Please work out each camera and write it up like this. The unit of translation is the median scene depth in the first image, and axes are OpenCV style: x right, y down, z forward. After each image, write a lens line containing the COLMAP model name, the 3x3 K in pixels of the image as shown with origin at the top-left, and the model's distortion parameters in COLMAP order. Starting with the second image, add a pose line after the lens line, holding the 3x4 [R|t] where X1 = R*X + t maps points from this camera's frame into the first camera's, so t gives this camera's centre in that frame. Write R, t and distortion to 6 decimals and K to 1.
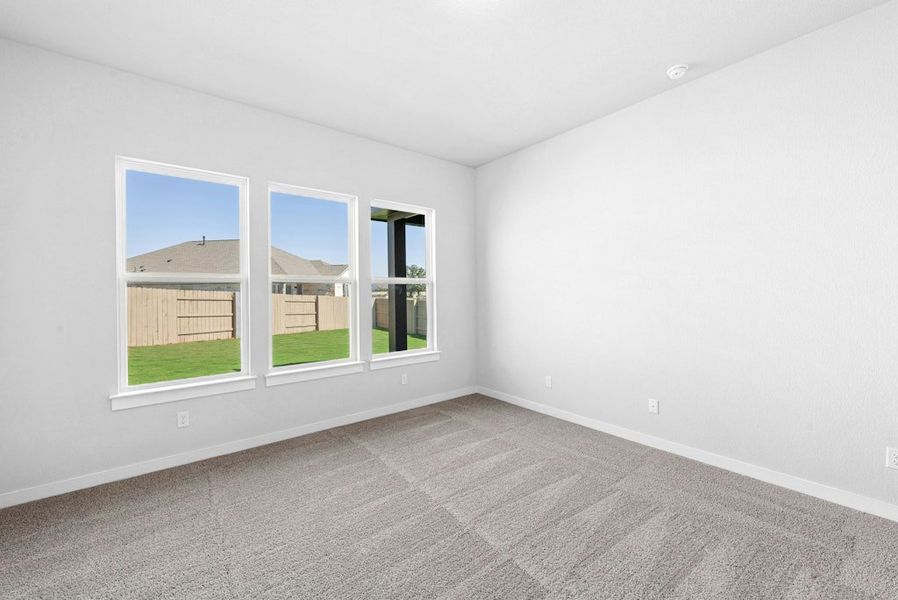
lens RADIAL K [[386.5, 0, 461.4], [0, 386.5, 295.3], [0, 0, 1]] dist [0.008715, -0.002350]
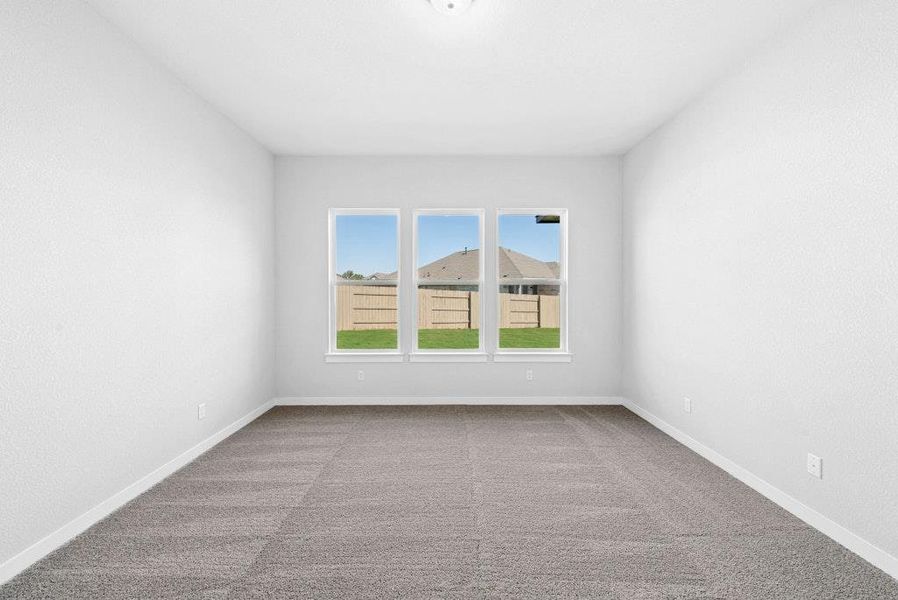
lens RADIAL K [[386.5, 0, 452.6], [0, 386.5, 299.1], [0, 0, 1]] dist [0.008715, -0.002350]
pose [[0.749598, 0.016017, -0.661700, 0.341264], [-0.009155, 0.999862, 0.013831, -0.002742], [0.661830, -0.004310, 0.749641, 0.062679]]
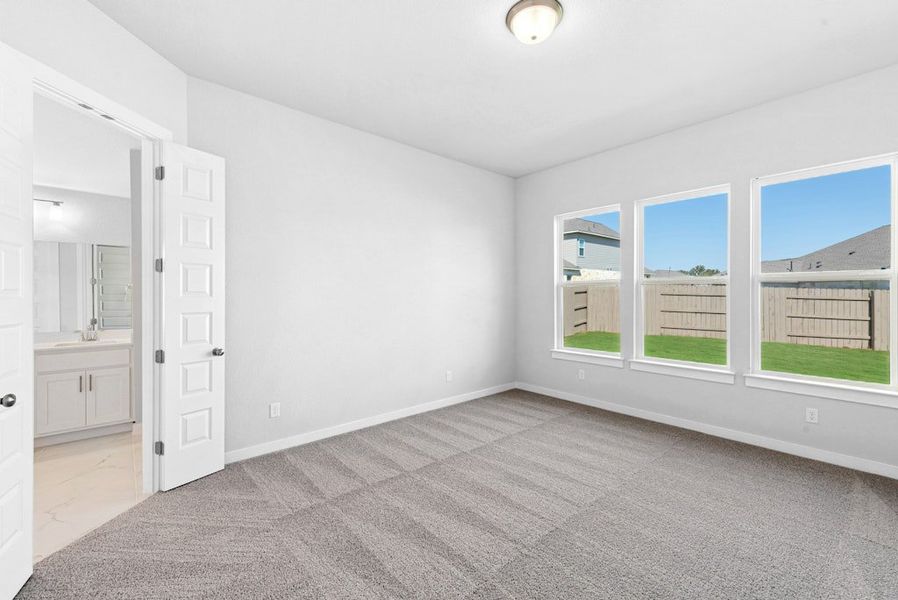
lens RADIAL K [[472.2, 0, 449.1], [0, 472.2, 293.2], [0, 0, 1]] dist [0.013574, -0.000473]
pose [[-0.124873, 0.002751, -0.992169, 0.573725], [-0.005155, 0.999981, 0.003422, -0.003006], [0.992159, 0.005542, -0.124857, 0.279708]]
